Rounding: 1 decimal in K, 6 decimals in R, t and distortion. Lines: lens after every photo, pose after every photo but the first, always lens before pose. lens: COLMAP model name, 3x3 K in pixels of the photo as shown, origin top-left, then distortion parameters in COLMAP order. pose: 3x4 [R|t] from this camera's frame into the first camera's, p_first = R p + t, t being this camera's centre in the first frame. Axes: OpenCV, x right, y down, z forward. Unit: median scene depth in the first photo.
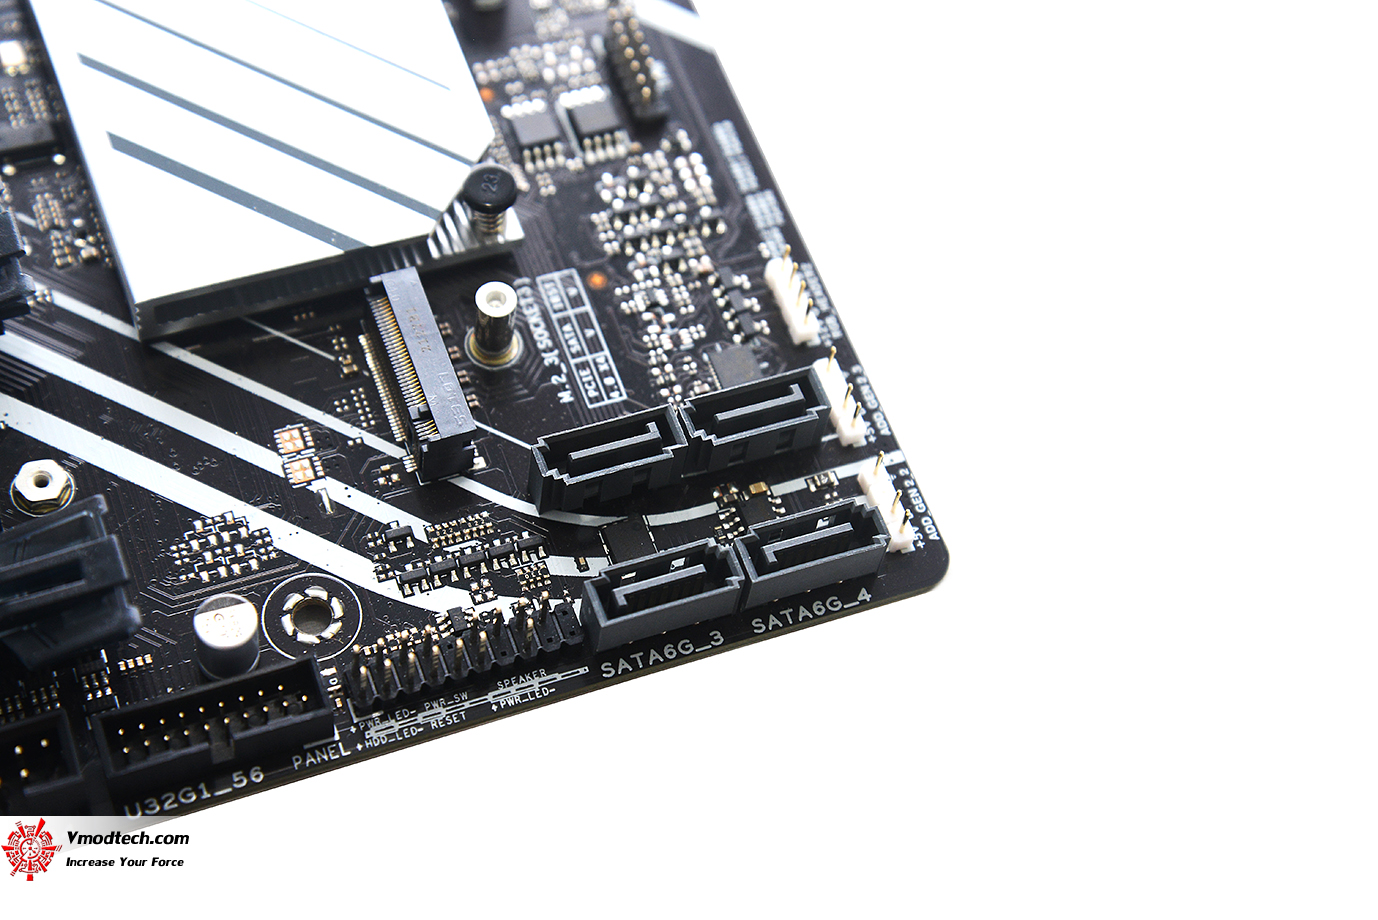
lens RADIAL K [[2580.8, 0, 689.0], [0, 2580.8, 460.0], [0, 0, 1]] dist [0.274060, 0.125850]
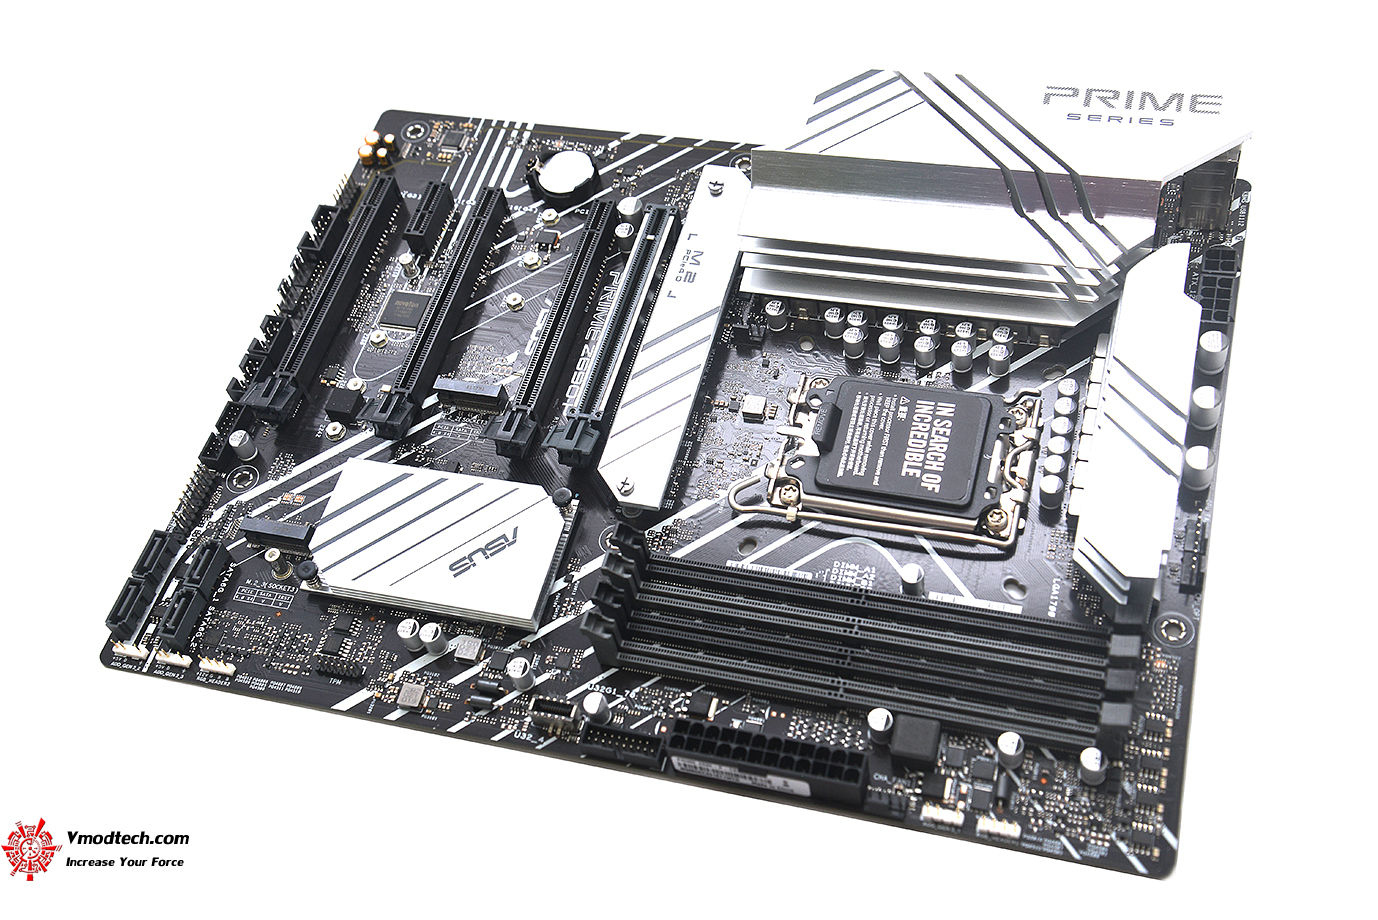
lens RADIAL K [[1585.3, 0, 666.7], [0, 1585.3, 465.7], [0, 0, 1]] dist [0.079440, 0.053730]
pose [[-0.592219, 0.652469, -0.472822, 0.392418], [-0.656680, -0.050760, 0.752459, -1.523324], [0.466956, 0.756113, 0.458525, 0.355136]]
